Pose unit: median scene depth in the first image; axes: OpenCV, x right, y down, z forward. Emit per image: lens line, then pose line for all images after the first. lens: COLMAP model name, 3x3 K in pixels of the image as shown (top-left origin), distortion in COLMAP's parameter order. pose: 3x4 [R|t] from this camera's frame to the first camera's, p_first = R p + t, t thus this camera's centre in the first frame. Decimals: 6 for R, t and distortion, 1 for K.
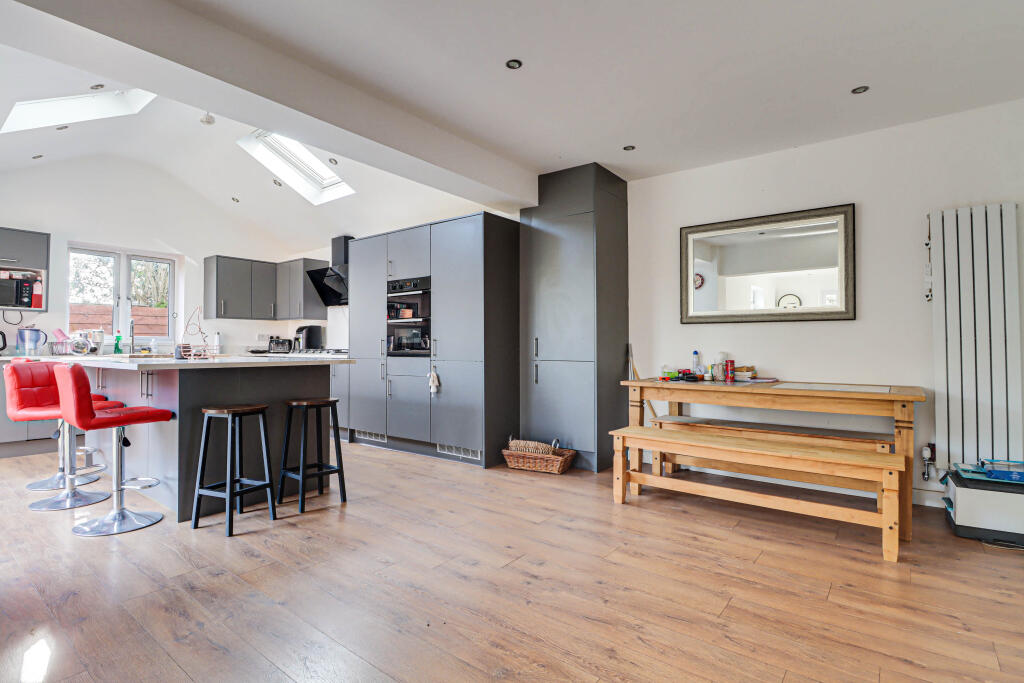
lens RADIAL K [[482.7, 0, 512.9], [0, 482.7, 337.0], [0, 0, 1]] dist [-0.010187, -0.004547]
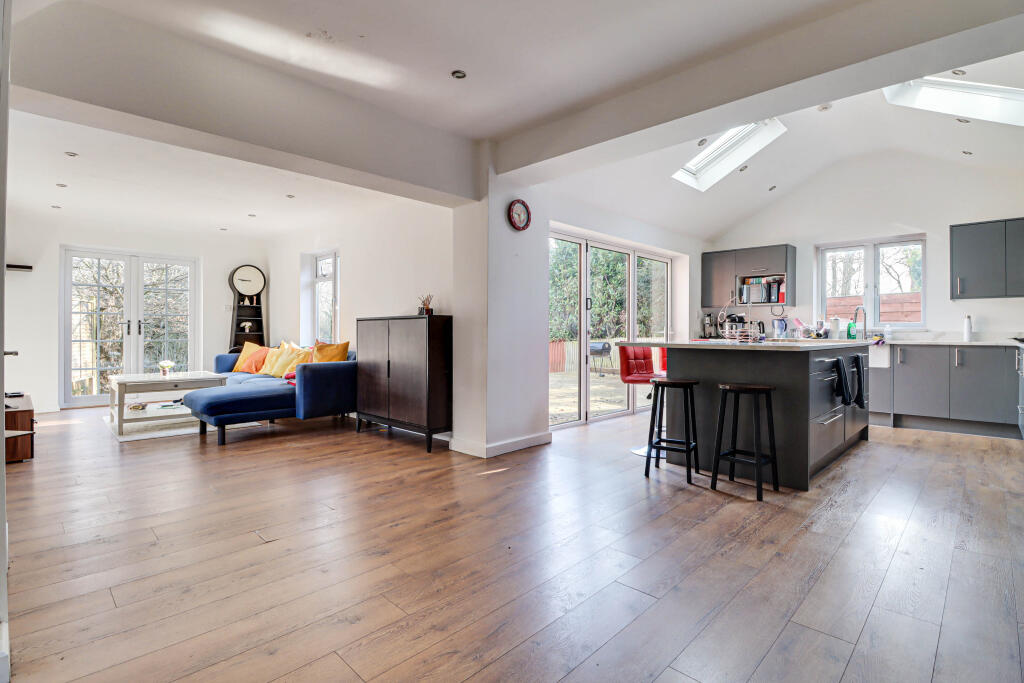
lens RADIAL K [[482.7, 0, 519.3], [0, 482.7, 344.2], [0, 0, 1]] dist [-0.010187, -0.004547]
pose [[-0.111723, 0.023404, -0.993464, 0.419218], [0.015380, 0.999644, 0.021820, 0.013174], [0.993620, -0.012842, -0.112044, 0.457636]]
